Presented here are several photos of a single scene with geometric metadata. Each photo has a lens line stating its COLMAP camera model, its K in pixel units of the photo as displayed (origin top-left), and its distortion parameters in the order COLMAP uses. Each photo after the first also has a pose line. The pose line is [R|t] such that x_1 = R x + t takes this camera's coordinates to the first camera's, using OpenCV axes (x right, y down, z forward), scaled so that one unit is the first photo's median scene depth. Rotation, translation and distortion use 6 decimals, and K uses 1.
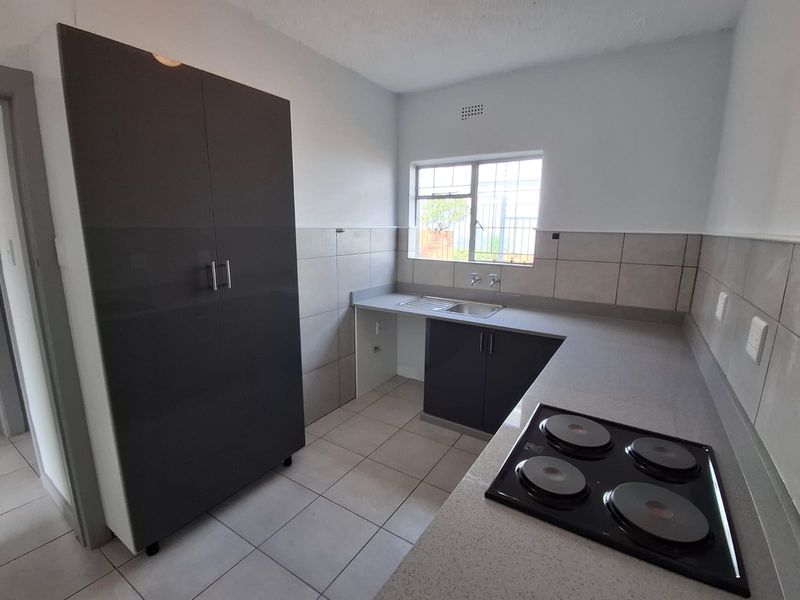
lens RADIAL K [[368.5, 0, 402.0], [0, 368.5, 298.3], [0, 0, 1]] dist [0.003587, -0.013993]
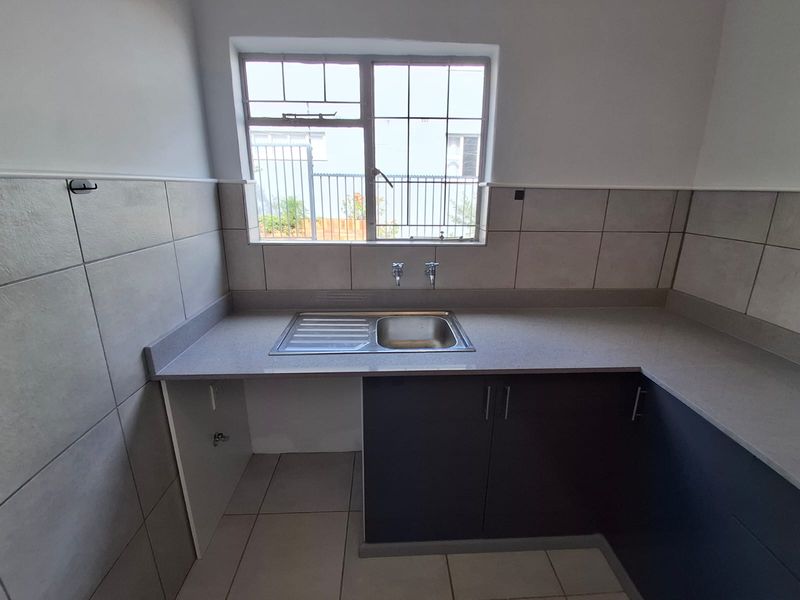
lens RADIAL K [[368.5, 0, 402.0], [0, 368.5, 298.3], [0, 0, 1]] dist [0.003587, -0.013993]
pose [[0.816776, -0.165722, 0.552642, -0.119796], [0.111706, 0.985158, 0.130327, -0.087462], [-0.566038, -0.044715, 0.823166, 0.518695]]
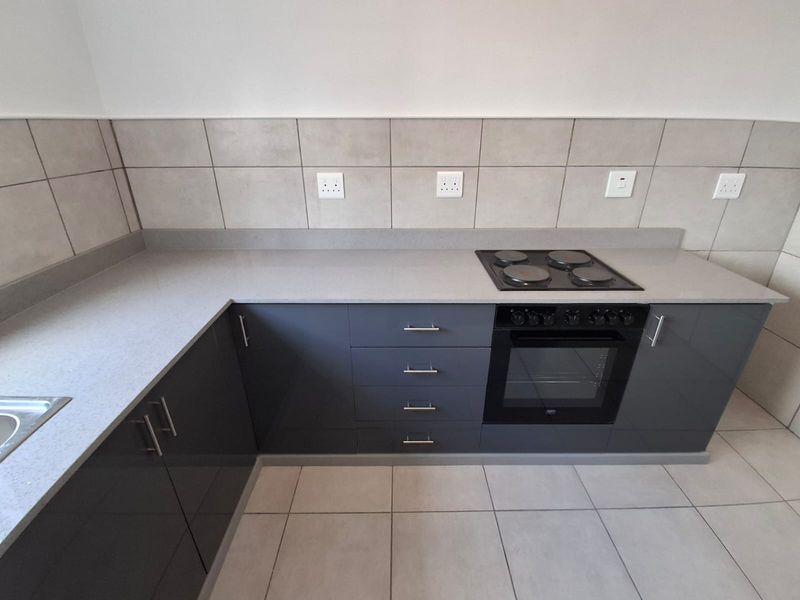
lens RADIAL K [[368.5, 0, 402.0], [0, 368.5, 298.3], [0, 0, 1]] dist [0.003587, -0.013993]
pose [[-0.547589, -0.366376, 0.752273, -0.118468], [0.151017, 0.841007, 0.519520, -0.122696], [-0.823007, 0.398090, -0.405197, 0.714677]]
